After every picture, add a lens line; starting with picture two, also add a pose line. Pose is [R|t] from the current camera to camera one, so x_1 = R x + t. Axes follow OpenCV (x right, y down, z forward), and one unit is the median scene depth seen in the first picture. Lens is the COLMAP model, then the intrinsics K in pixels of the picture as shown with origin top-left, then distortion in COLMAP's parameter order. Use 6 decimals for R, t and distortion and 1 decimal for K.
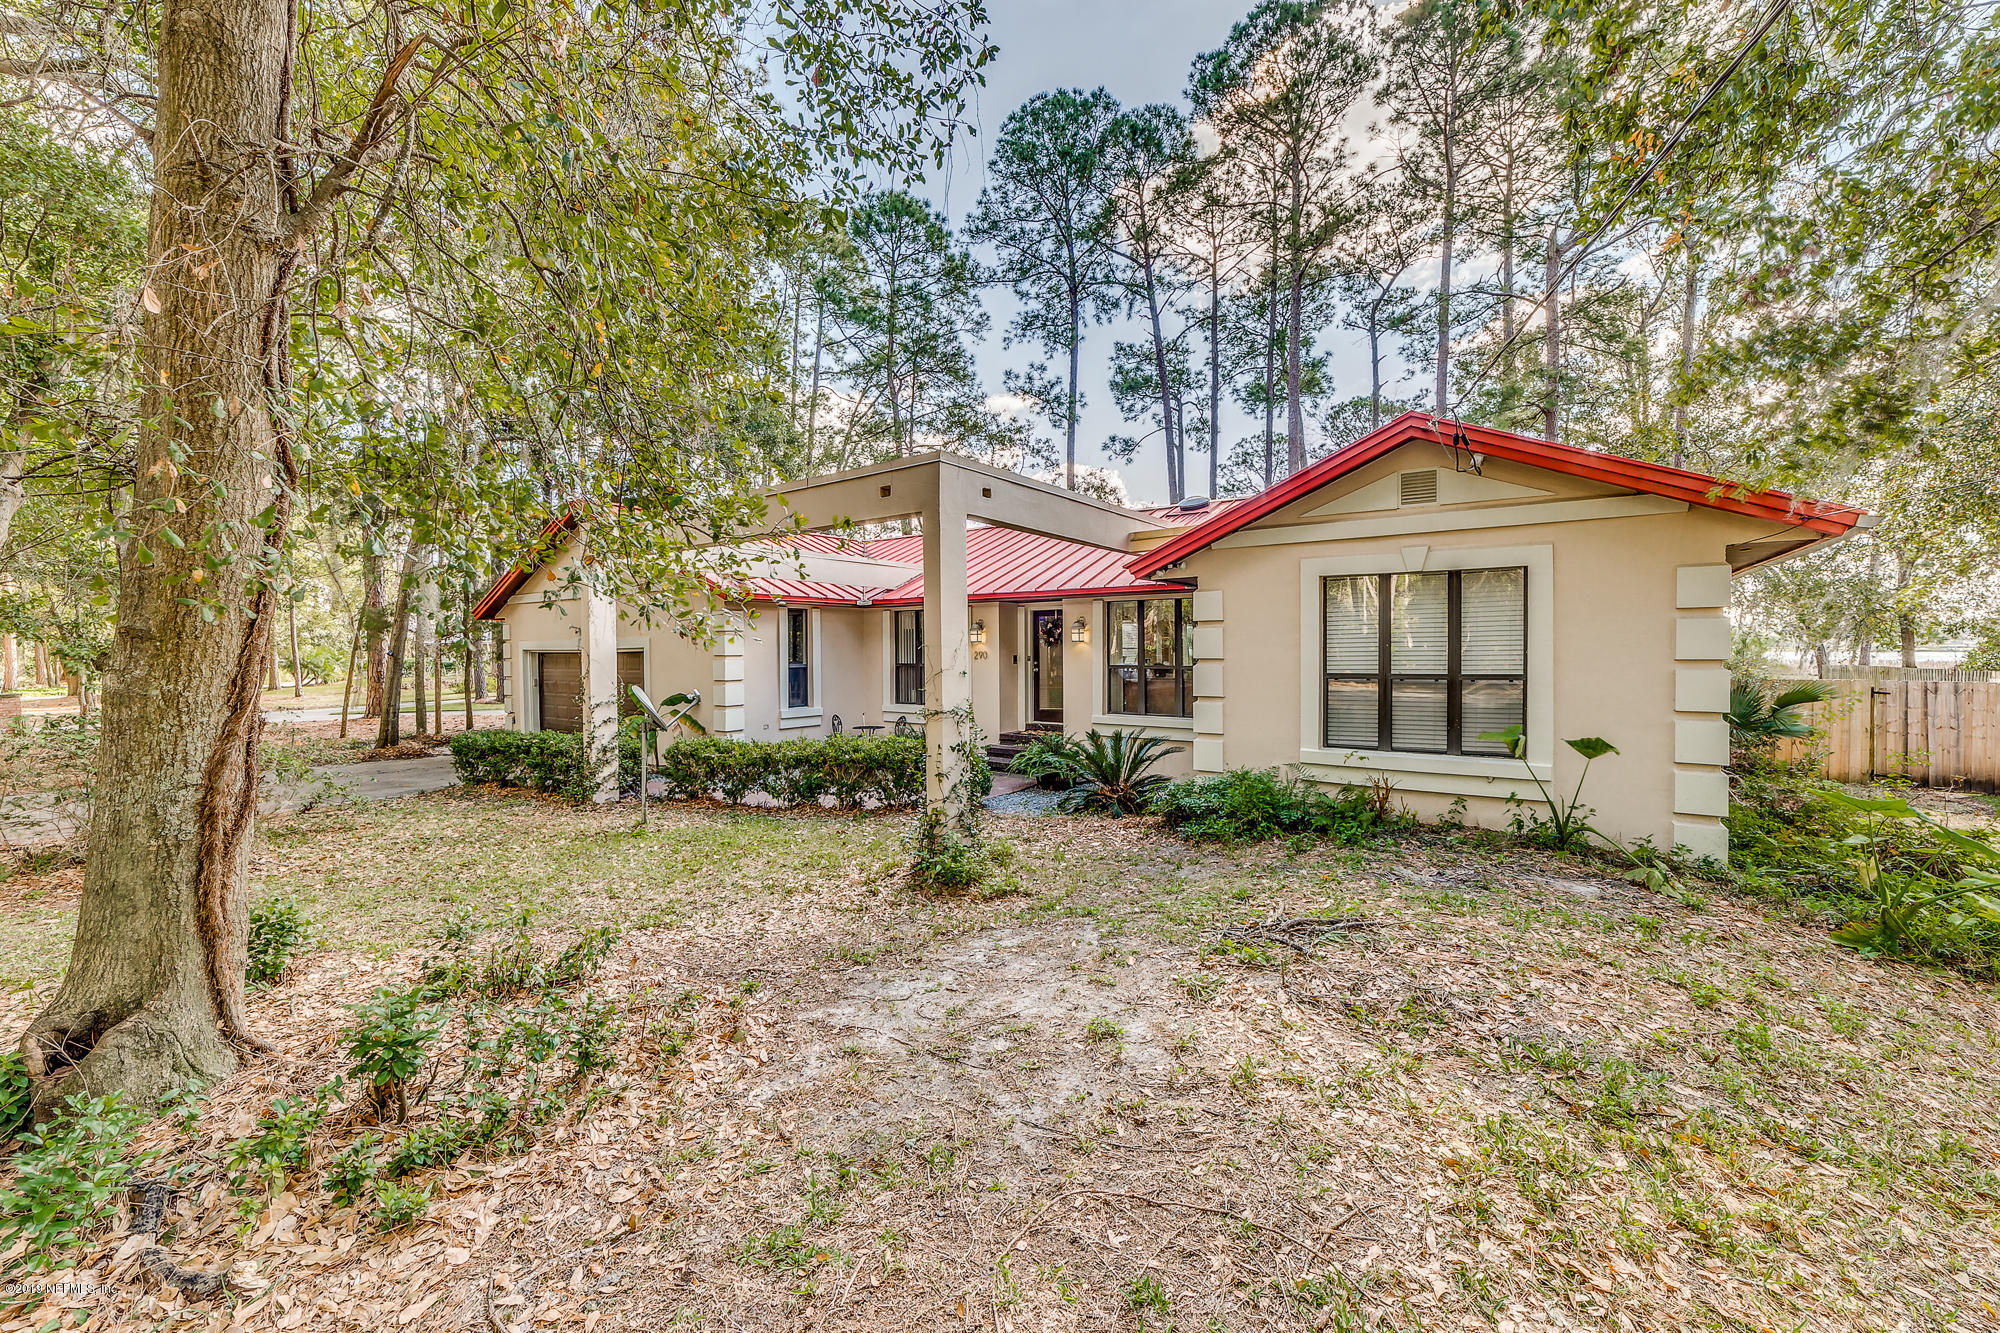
lens RADIAL K [[781.5, 0, 1000.0], [0, 781.5, 666.5], [0, 0, 1]] dist [-0.001937, 0.000182]
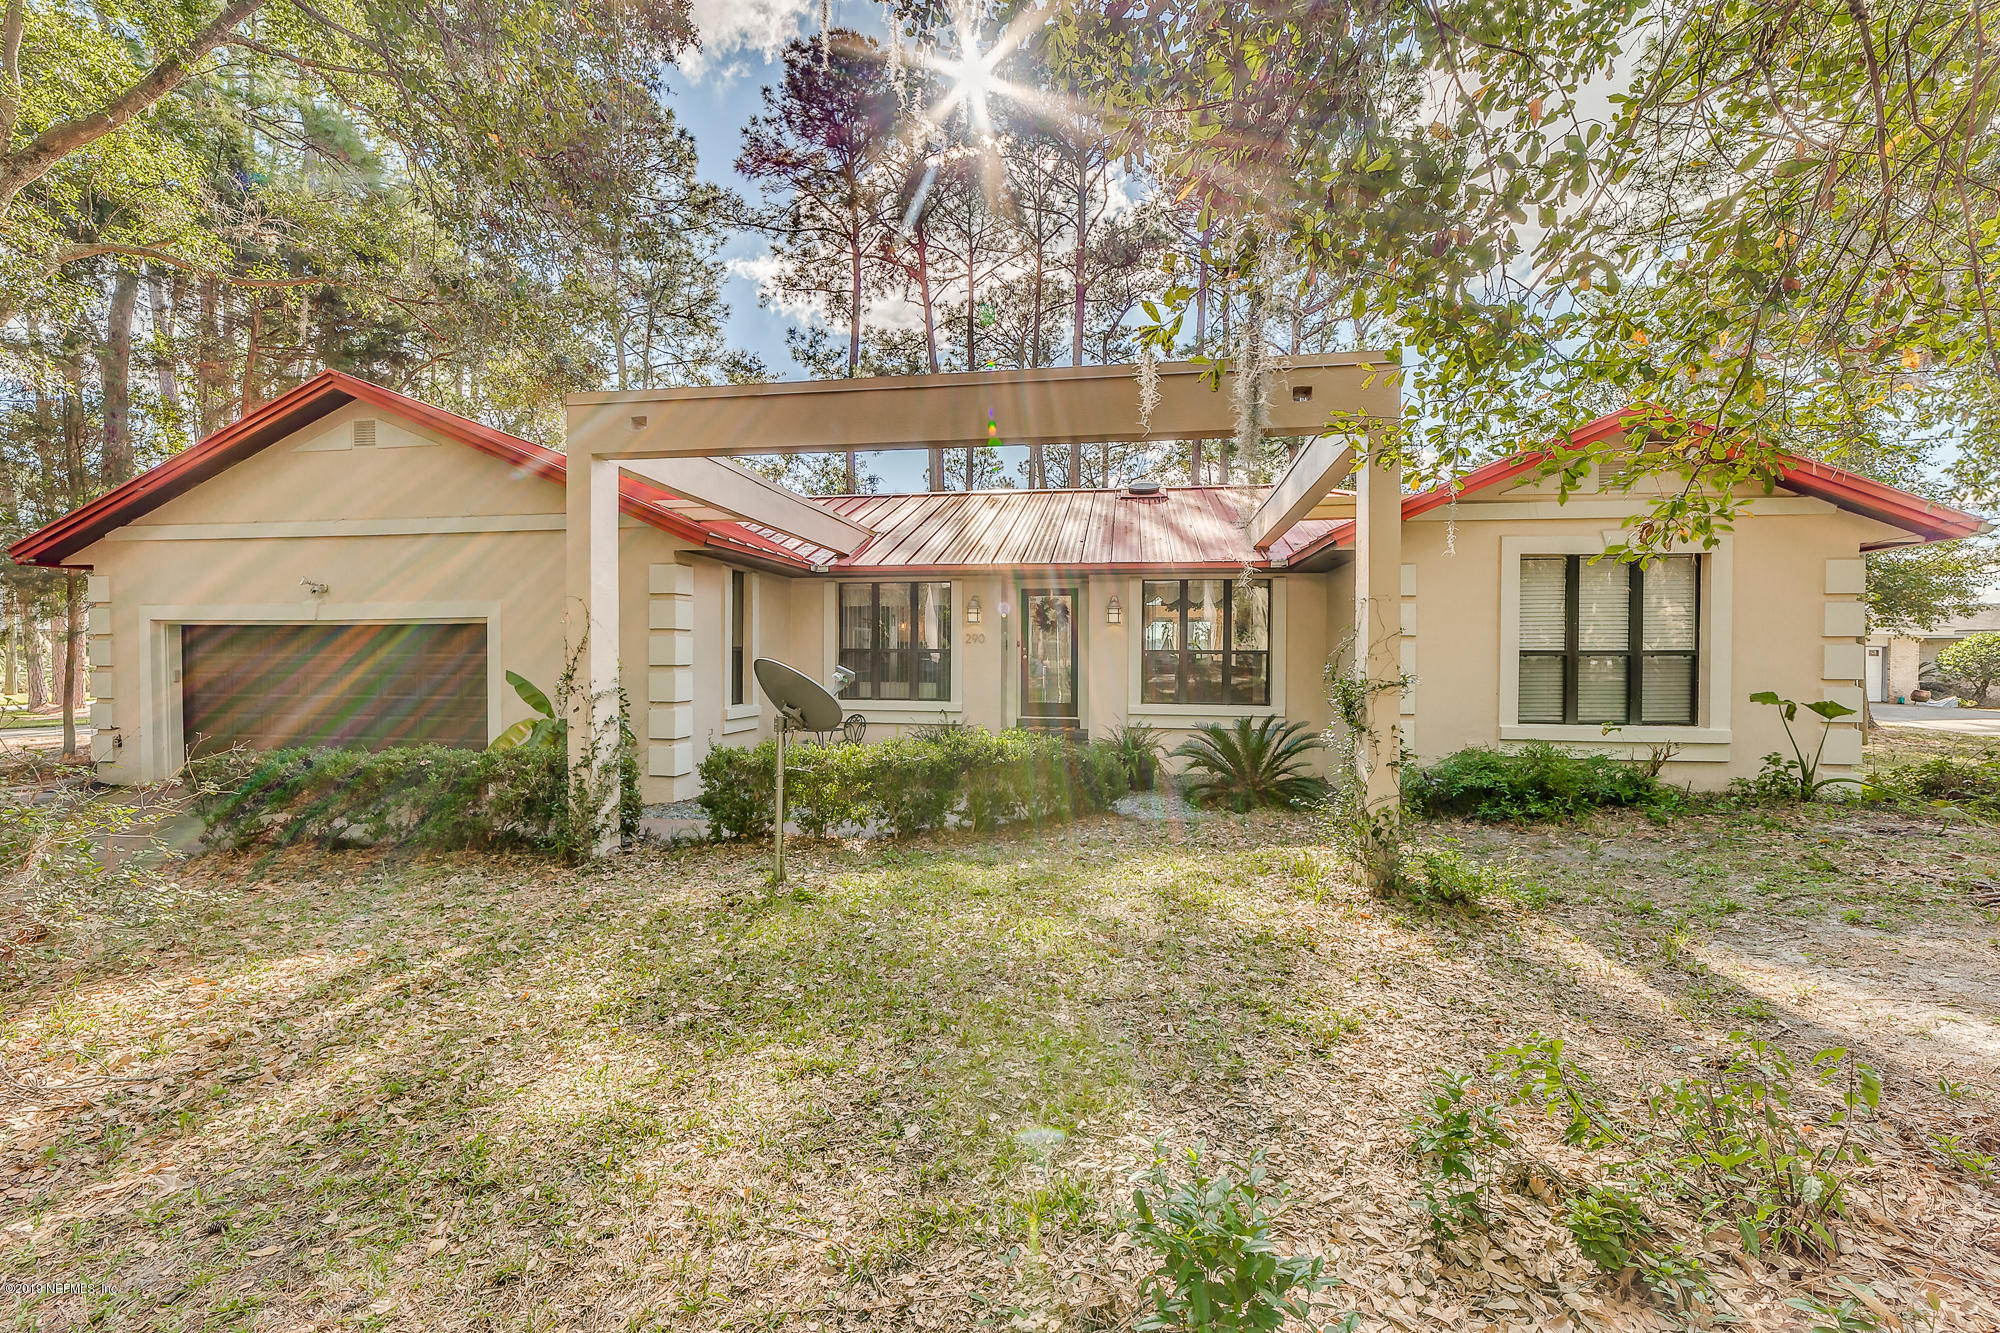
lens RADIAL K [[781.5, 0, 1000.0], [0, 781.5, 666.5], [0, 0, 1]] dist [-0.001937, 0.000182]
pose [[0.892930, 0.004189, 0.450177, -0.515204], [-0.000831, 0.999970, -0.007658, 0.029835], [-0.450195, 0.006464, 0.892907, 0.314238]]
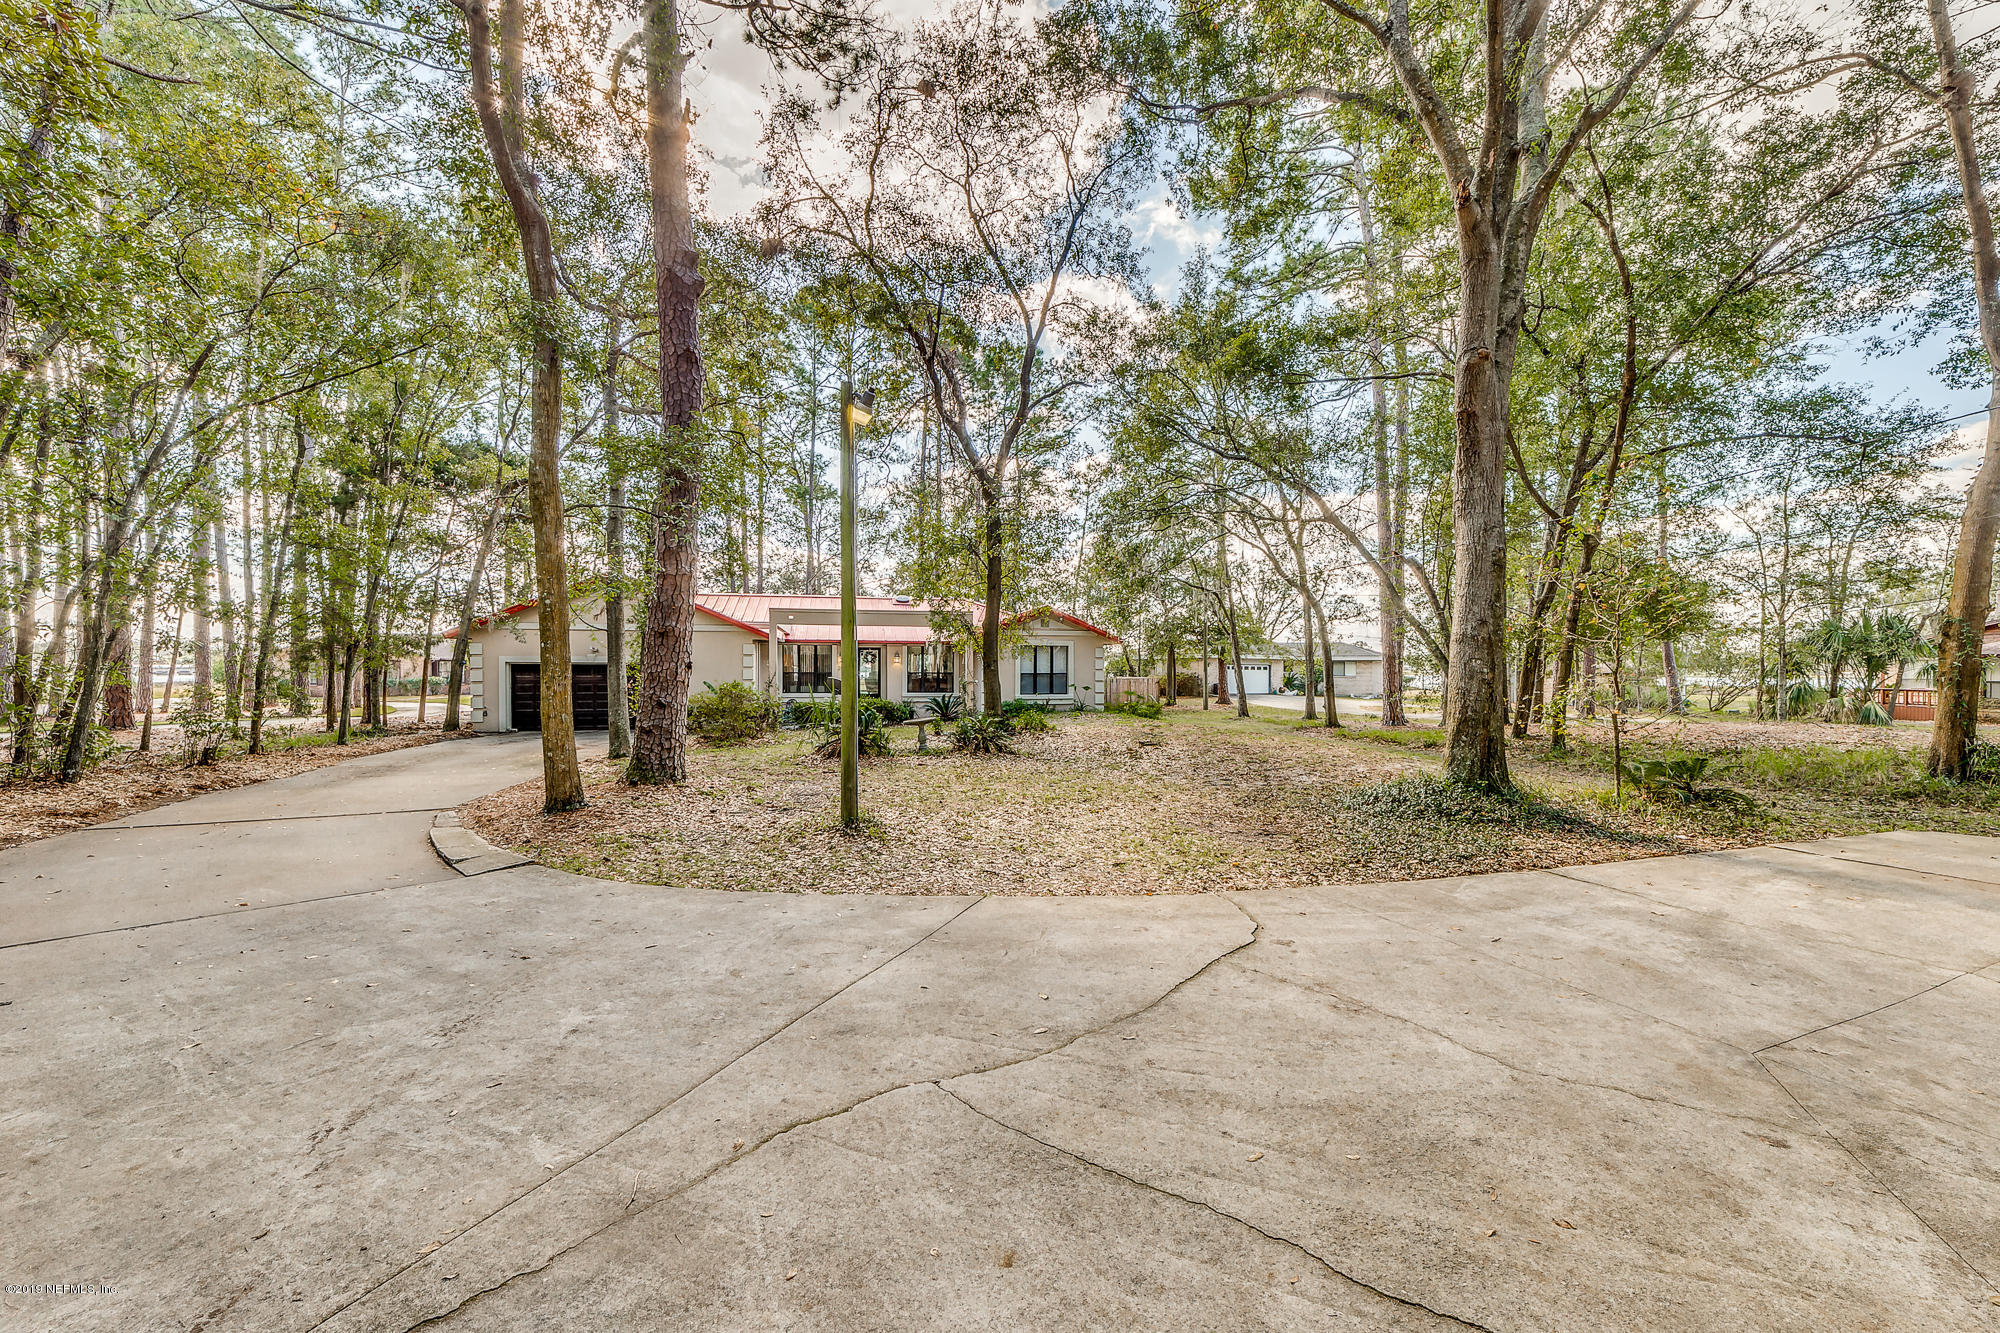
lens RADIAL K [[781.5, 0, 1000.0], [0, 781.5, 666.5], [0, 0, 1]] dist [-0.001937, 0.000182]
pose [[0.679069, 0.008288, 0.734028, -1.745196], [0.006780, 0.999823, -0.017561, 0.029669], [-0.734043, 0.016902, 0.678892, -1.023329]]
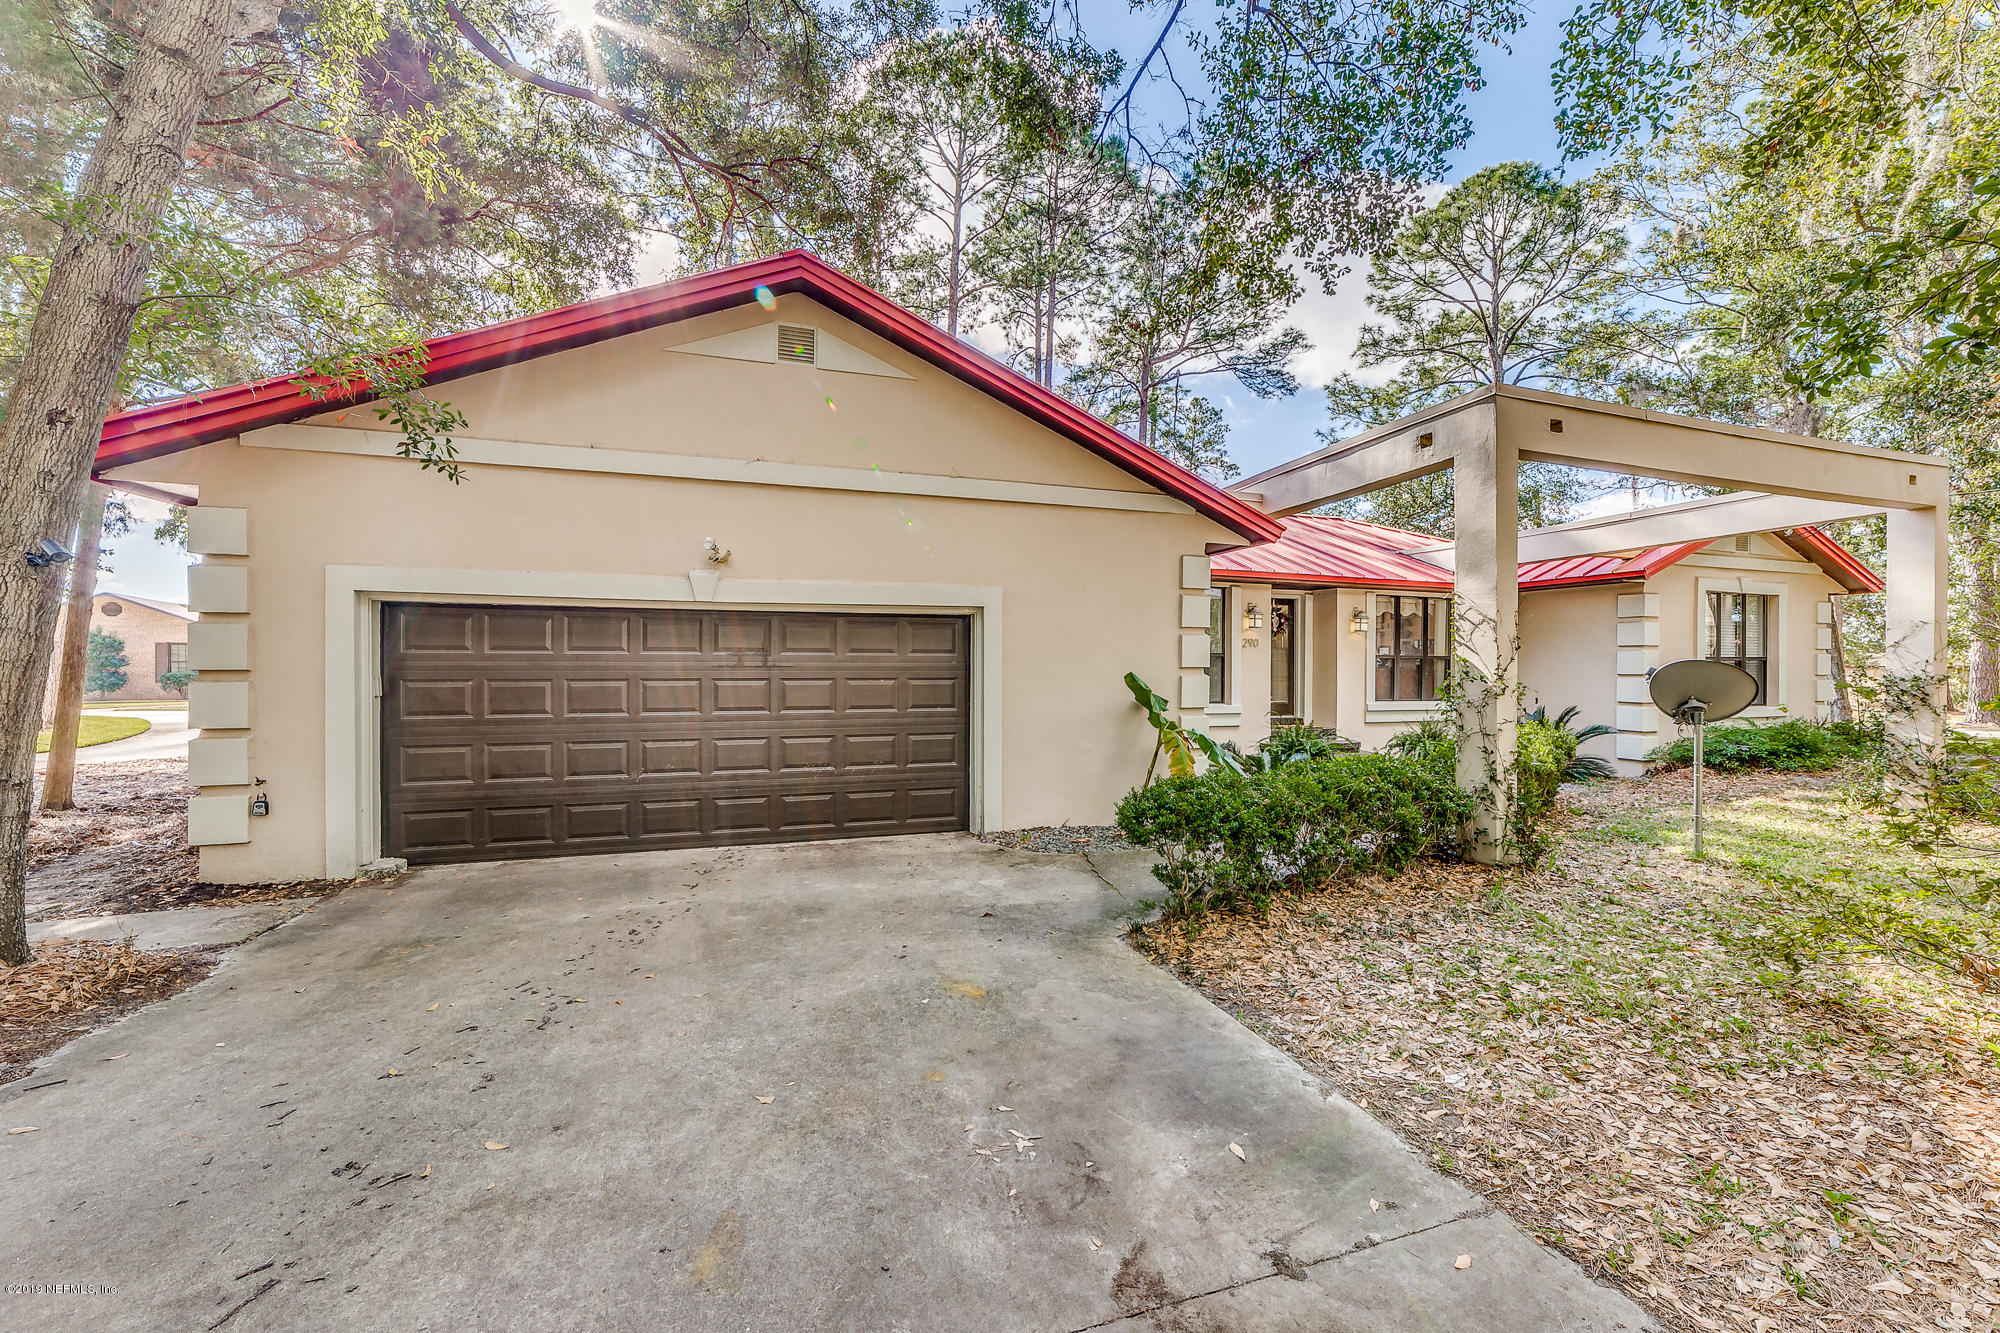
lens RADIAL K [[781.5, 0, 1000.0], [0, 781.5, 666.5], [0, 0, 1]] dist [-0.001937, 0.000182]
pose [[0.588462, 0.006920, 0.808496, -1.210581], [0.003228, 0.999935, -0.010908, 0.028189], [-0.808519, 0.009029, 0.588401, 0.959461]]
